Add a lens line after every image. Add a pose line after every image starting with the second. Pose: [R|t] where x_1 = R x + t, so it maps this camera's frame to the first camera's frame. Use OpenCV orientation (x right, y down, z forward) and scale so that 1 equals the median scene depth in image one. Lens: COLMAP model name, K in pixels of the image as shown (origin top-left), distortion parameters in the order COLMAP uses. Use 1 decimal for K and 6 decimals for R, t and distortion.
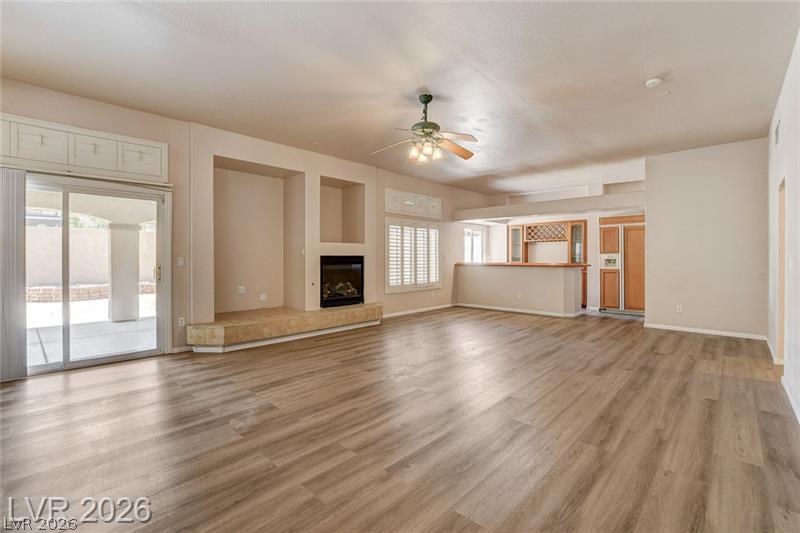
lens RADIAL K [[353.2, 0, 401.2], [0, 353.2, 262.0], [0, 0, 1]] dist [-0.014020, -0.000245]
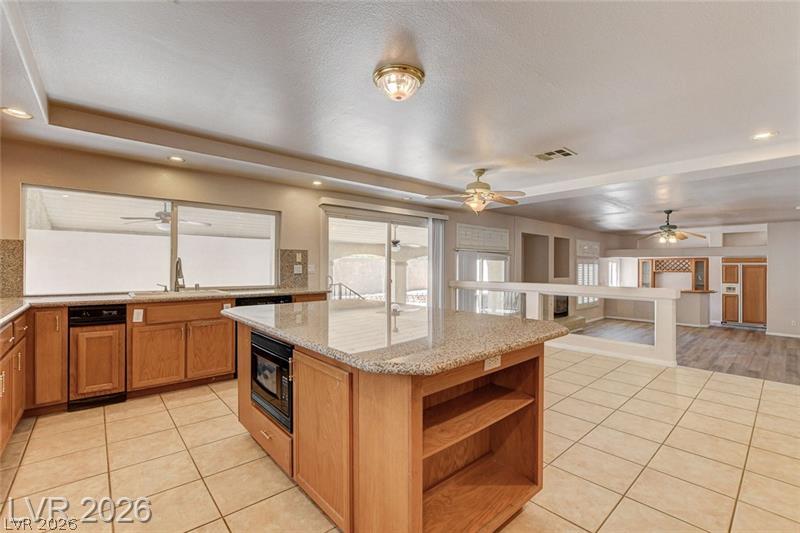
lens RADIAL K [[353.2, 0, 399.5], [0, 353.2, 269.8], [0, 0, 1]] dist [-0.014020, -0.000245]
pose [[0.995966, 0.007125, -0.089443, -0.619032], [-0.007423, 0.999968, -0.002990, -0.064680], [0.089419, 0.003642, 0.995987, -0.529291]]
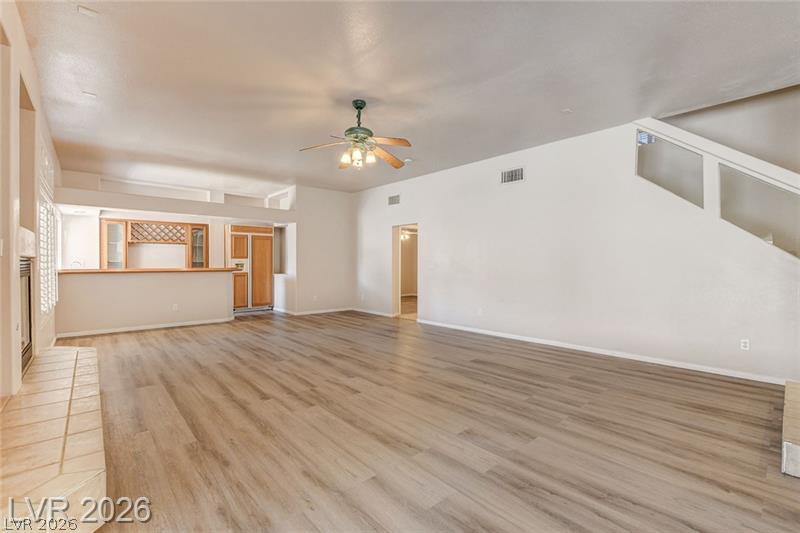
lens RADIAL K [[353.2, 0, 399.0], [0, 353.2, 265.6], [0, 0, 1]] dist [-0.014020, -0.000245]
pose [[0.088602, -0.006160, 0.996048, -0.466890], [0.008500, 0.999949, 0.005428, -0.003238], [-0.996031, 0.007985, 0.088650, 0.405308]]
